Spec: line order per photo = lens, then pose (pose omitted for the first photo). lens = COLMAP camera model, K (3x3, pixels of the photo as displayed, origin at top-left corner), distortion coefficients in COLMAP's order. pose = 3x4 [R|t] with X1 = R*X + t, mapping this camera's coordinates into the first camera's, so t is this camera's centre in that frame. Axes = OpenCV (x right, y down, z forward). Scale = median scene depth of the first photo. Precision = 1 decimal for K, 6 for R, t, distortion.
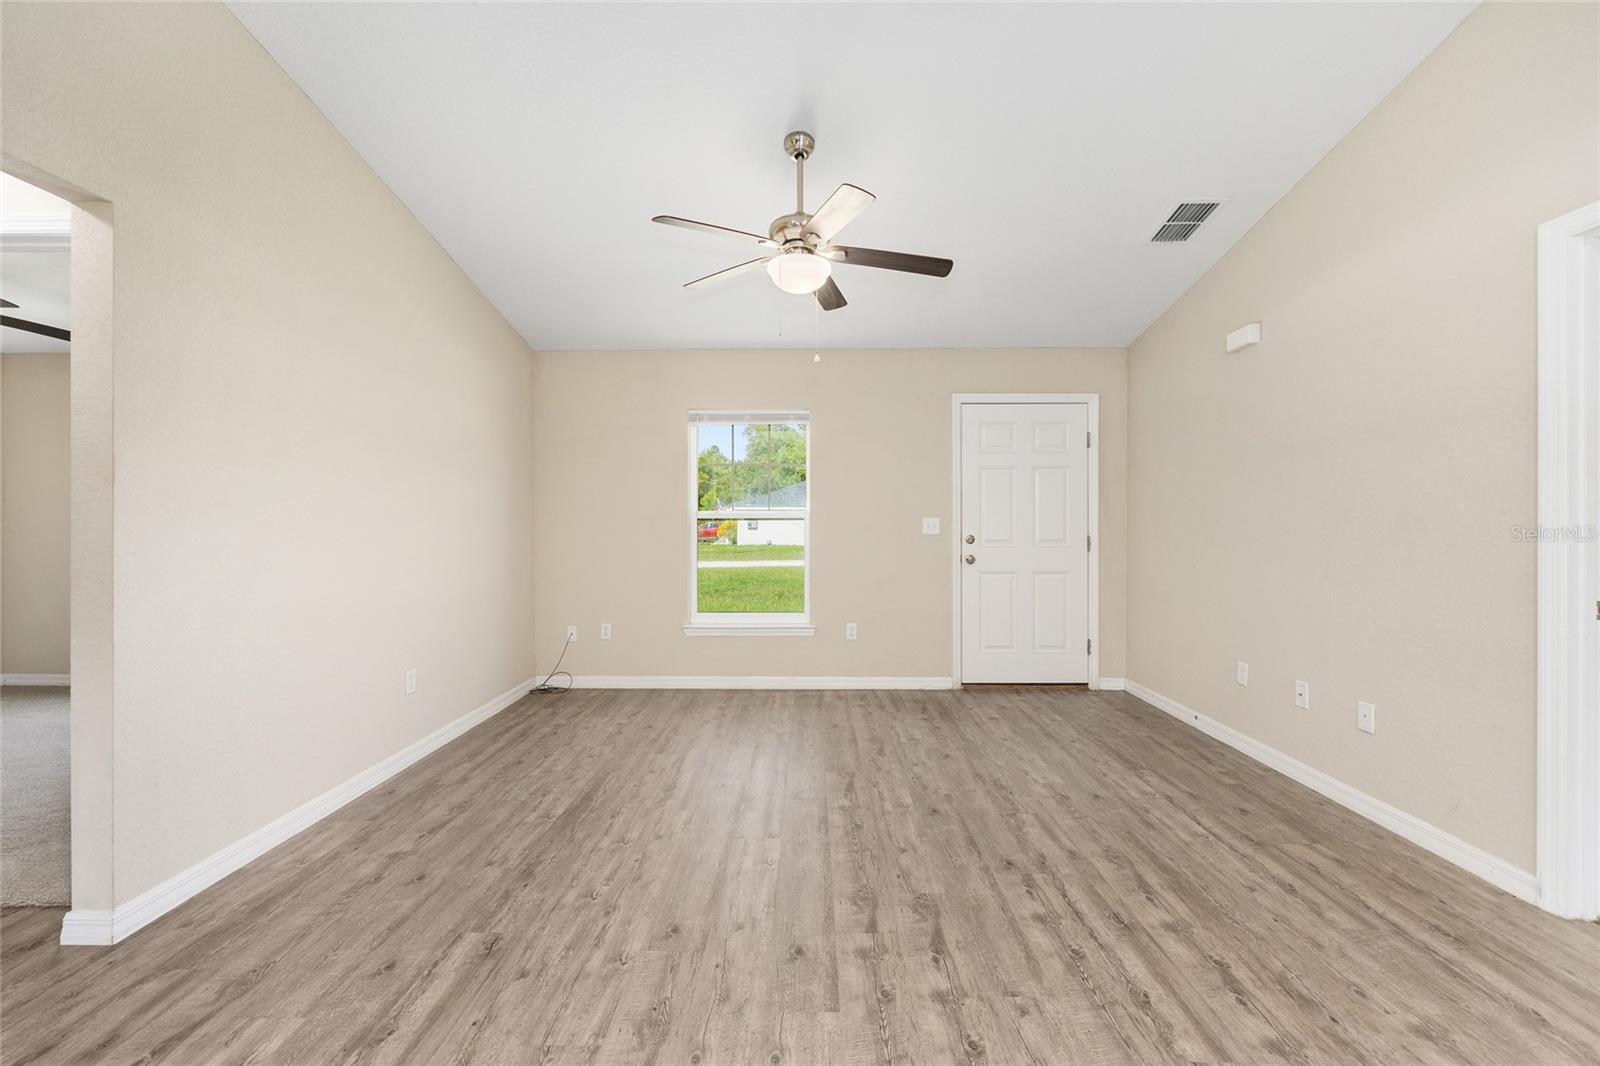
lens RADIAL K [[639.6, 0, 803.6], [0, 639.6, 528.5], [0, 0, 1]] dist [-0.002807, 0.001222]
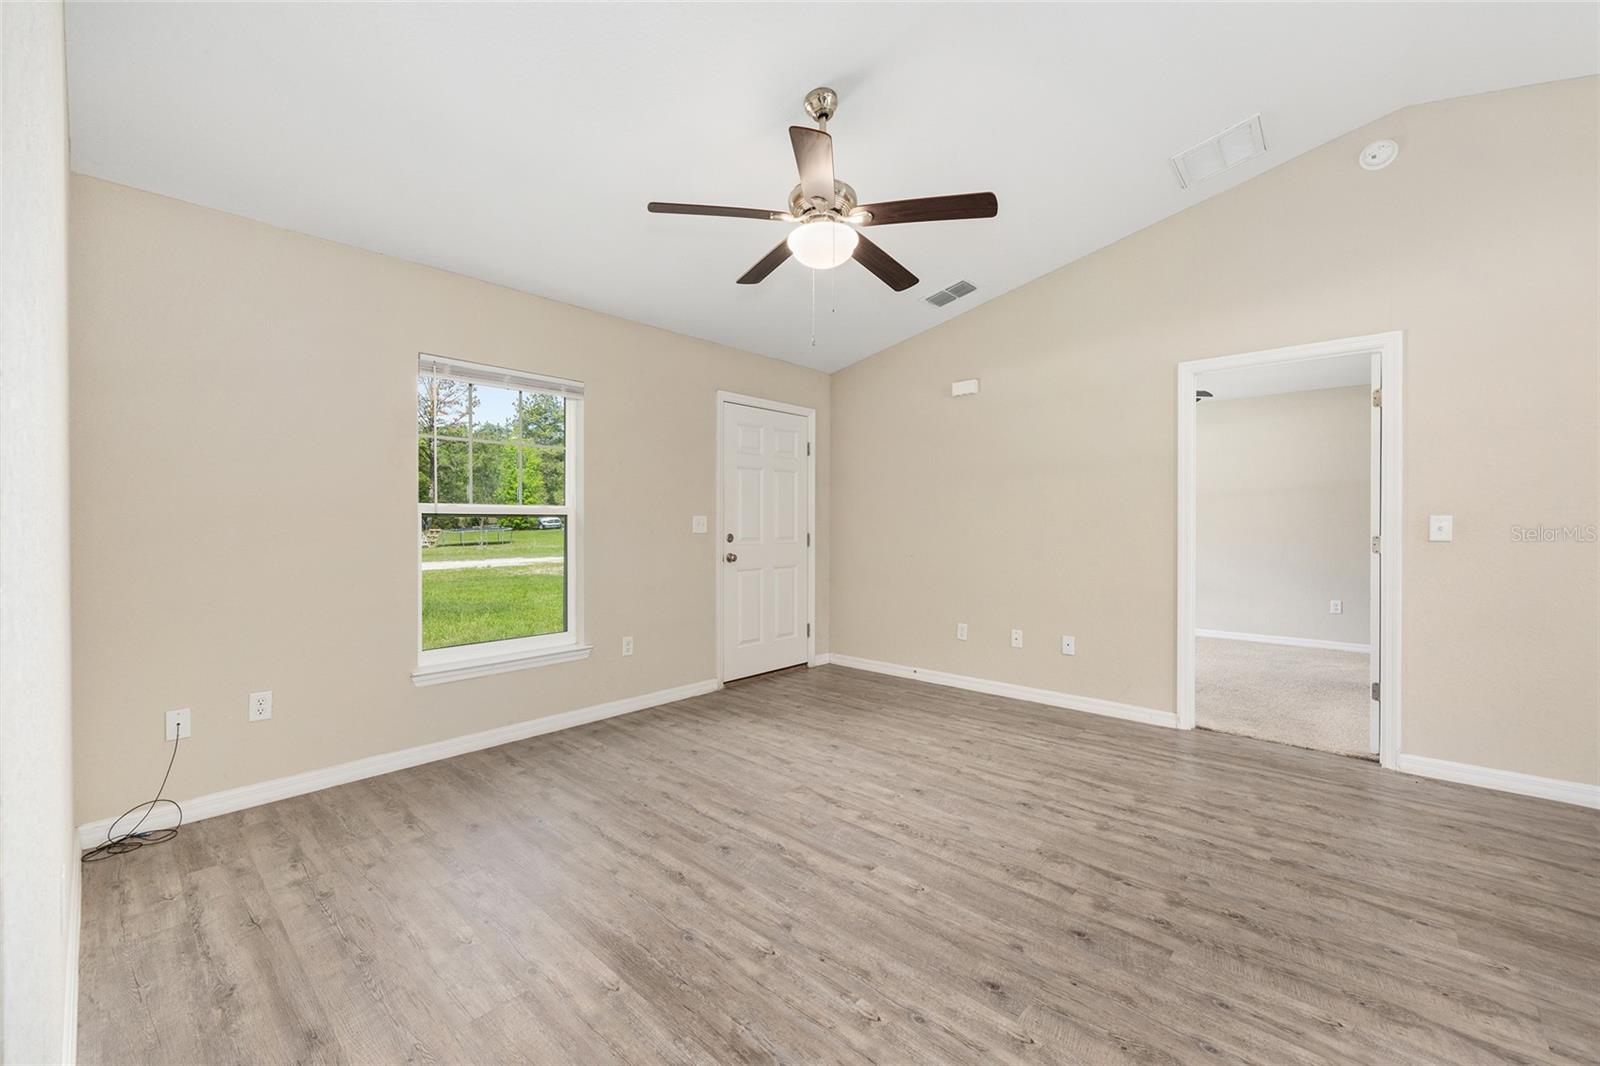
lens RADIAL K [[639.6, 0, 801.3], [0, 639.6, 528.5], [0, 0, 1]] dist [-0.002807, 0.001222]
pose [[0.664980, -0.005142, 0.746843, -0.596737], [0.003388, 0.999987, 0.003869, -0.001903], [-0.746853, -0.000043, 0.664989, 0.356519]]
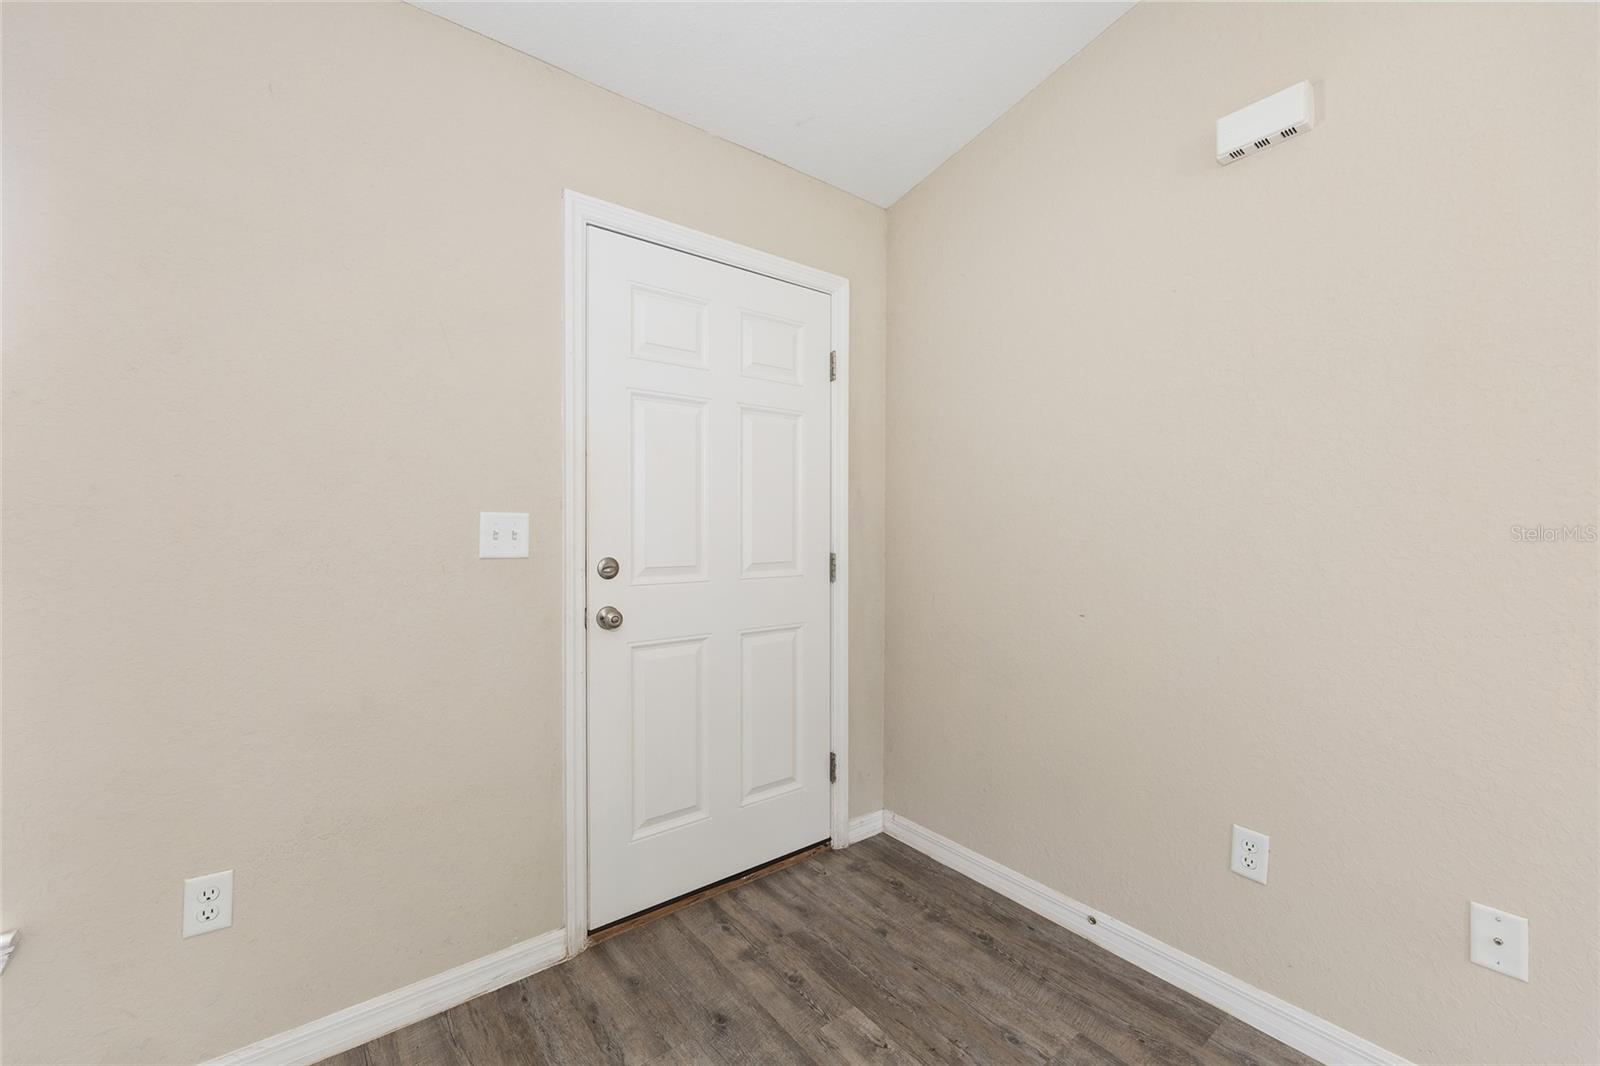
lens RADIAL K [[604.4, 0, 798.8], [0, 604.4, 542.4], [0, 0, 1]] dist [-0.024134, -0.000065]
pose [[0.782386, -0.006407, 0.622761, 0.172789], [-0.000143, 0.999945, 0.010467, -0.004072], [-0.622794, -0.008279, 0.782342, 0.910002]]
